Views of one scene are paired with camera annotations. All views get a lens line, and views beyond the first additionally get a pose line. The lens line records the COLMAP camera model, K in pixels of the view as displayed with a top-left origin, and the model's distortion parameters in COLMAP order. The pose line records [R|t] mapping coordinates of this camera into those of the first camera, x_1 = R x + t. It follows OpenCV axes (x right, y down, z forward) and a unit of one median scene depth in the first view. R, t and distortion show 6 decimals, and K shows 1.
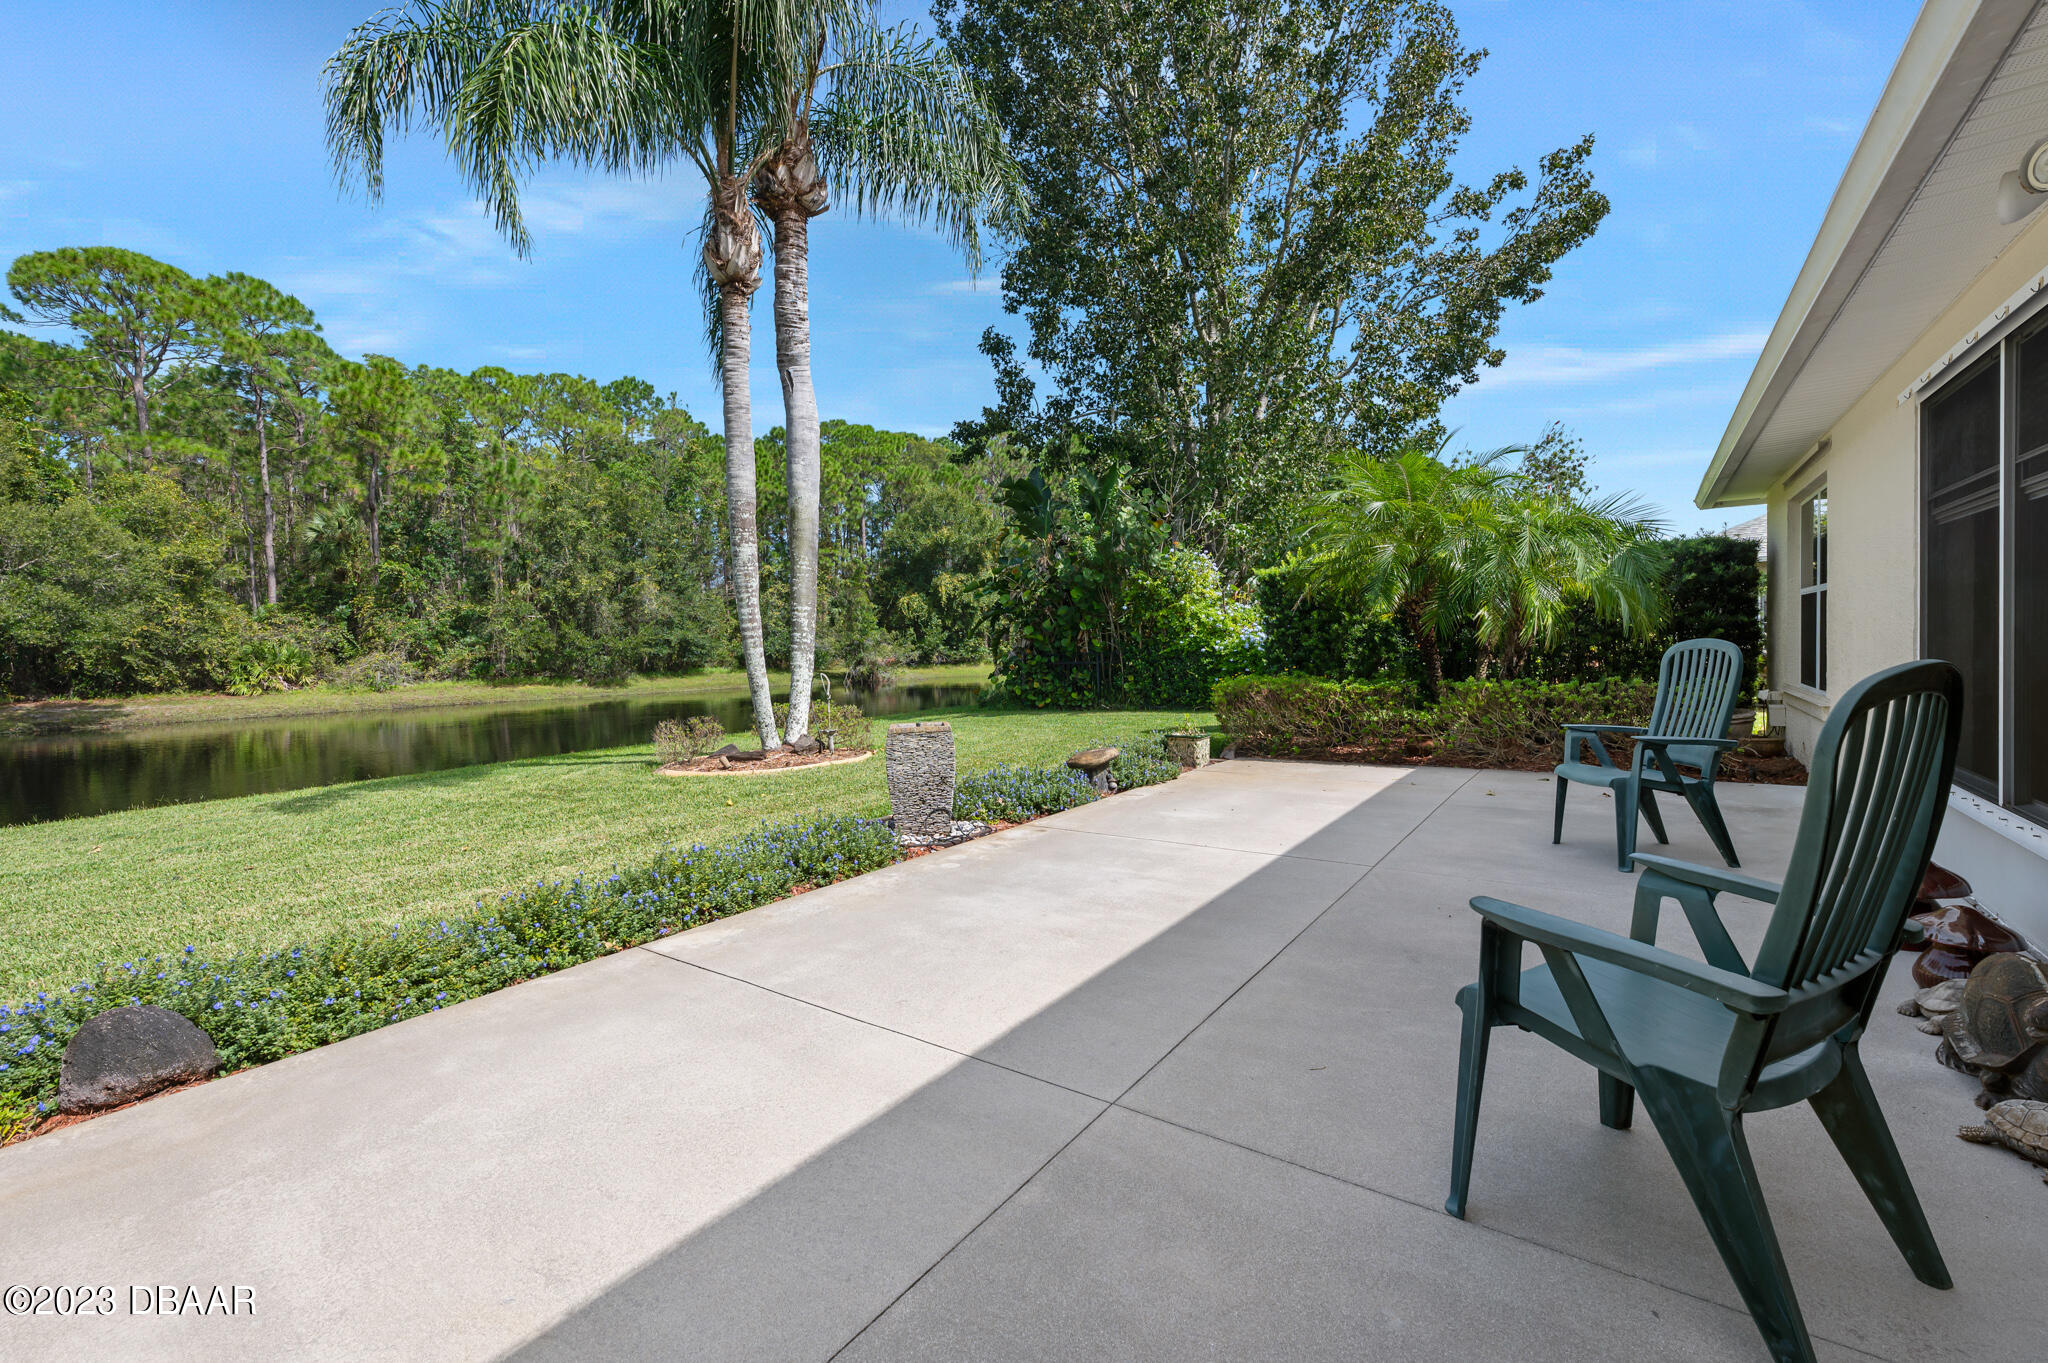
lens RADIAL K [[842.1, 0, 1061.8], [0, 842.1, 676.2], [0, 0, 1]] dist [0.006495, -0.000639]
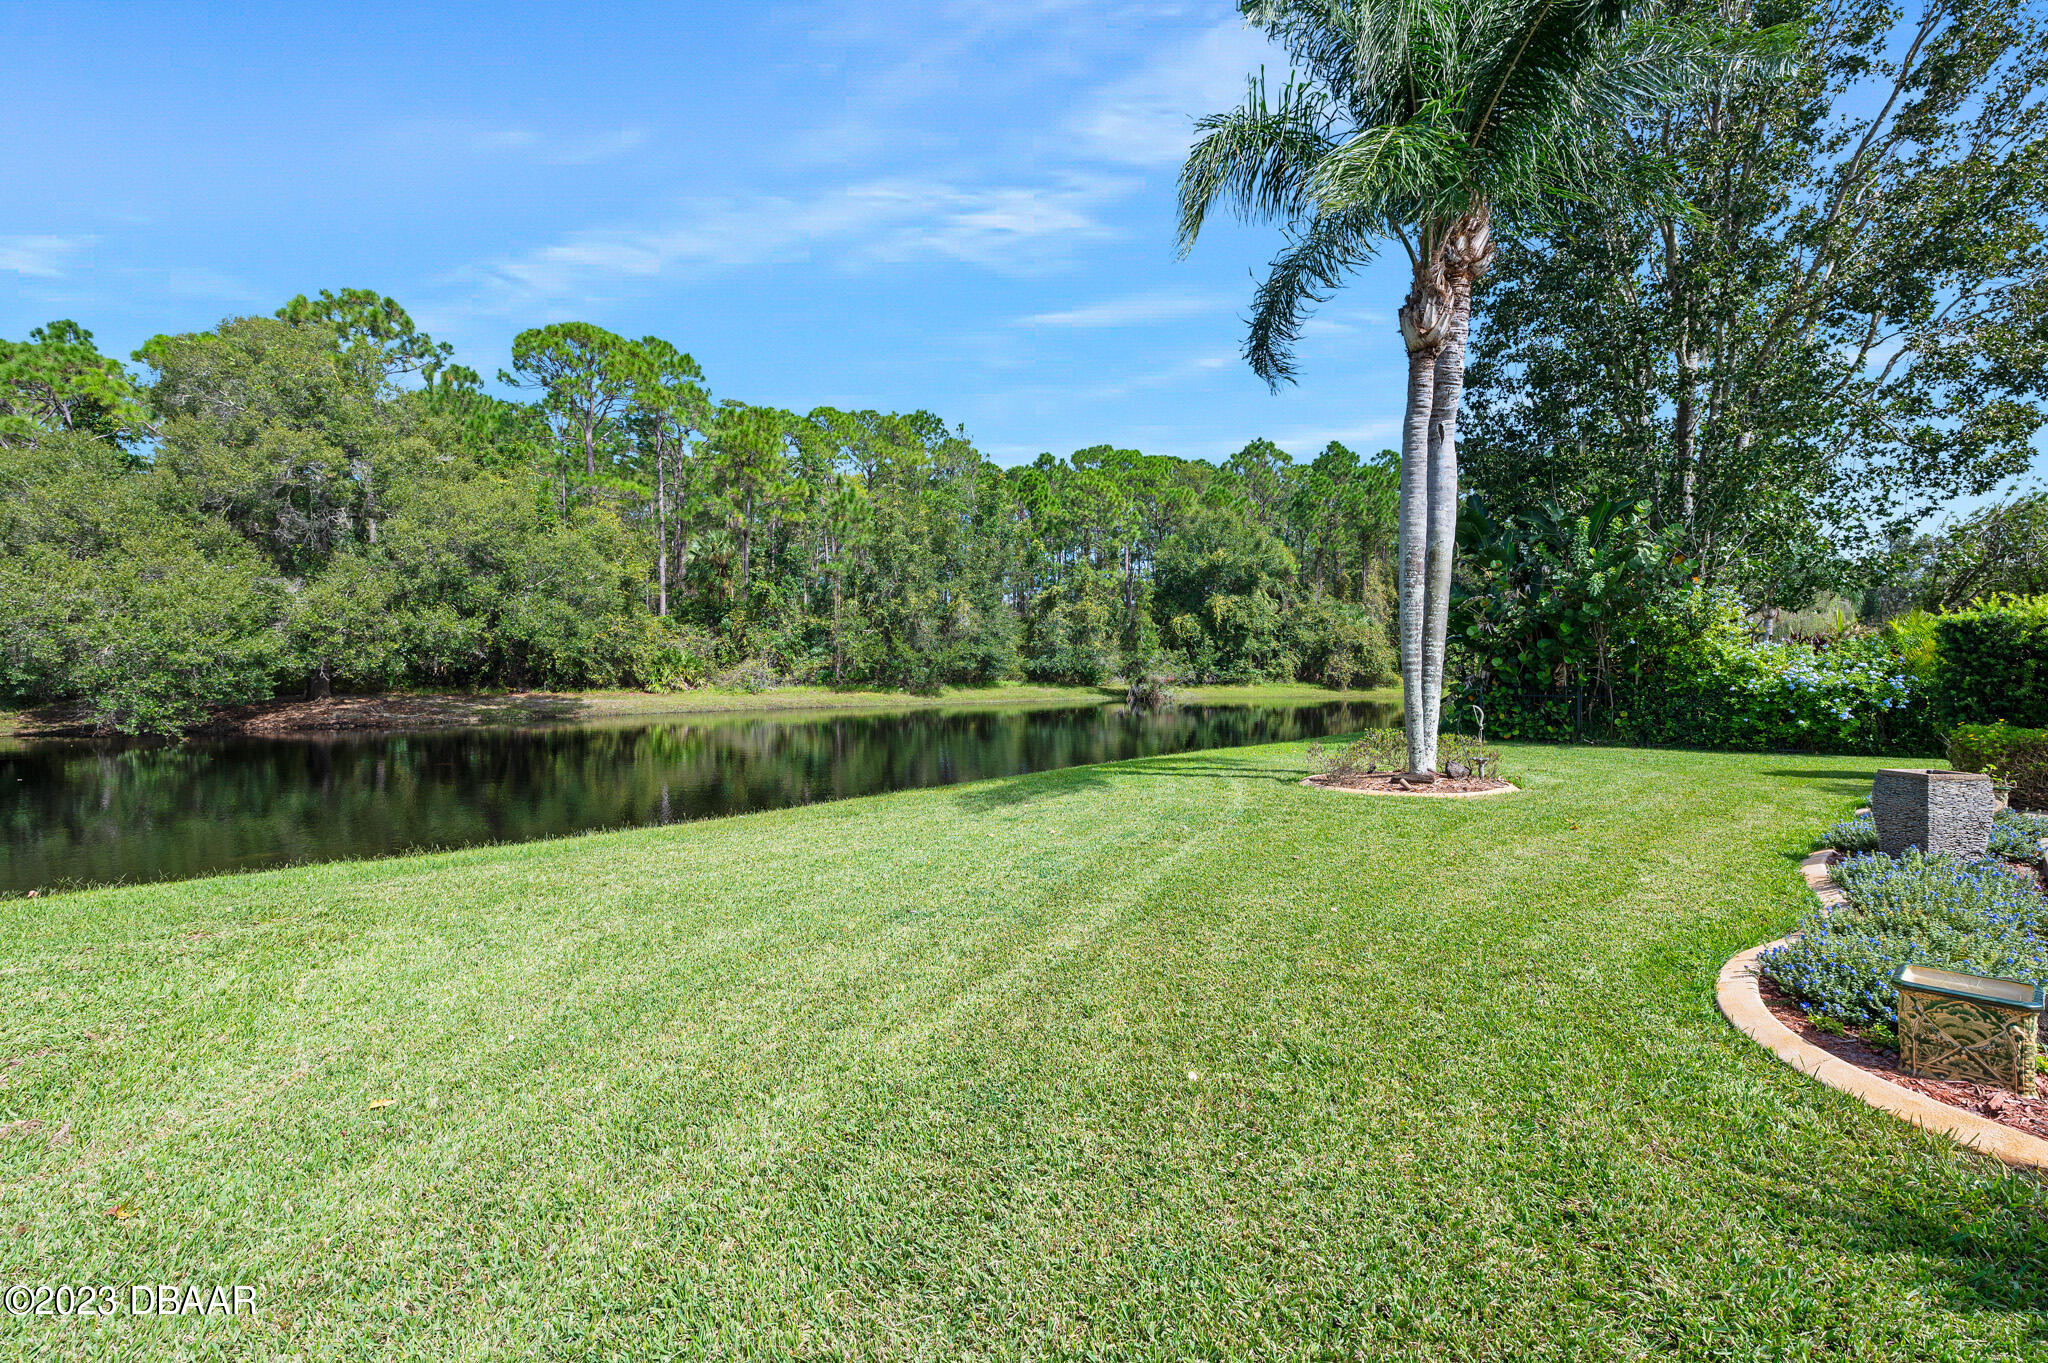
lens RADIAL K [[842.1, 0, 1104.7], [0, 842.1, 692.7], [0, 0, 1]] dist [0.006495, -0.000639]
pose [[0.979408, 0.033998, -0.199008, -0.097847], [-0.034503, 0.999404, 0.000928, -0.000746], [0.198921, 0.005958, 0.979997, -0.027439]]
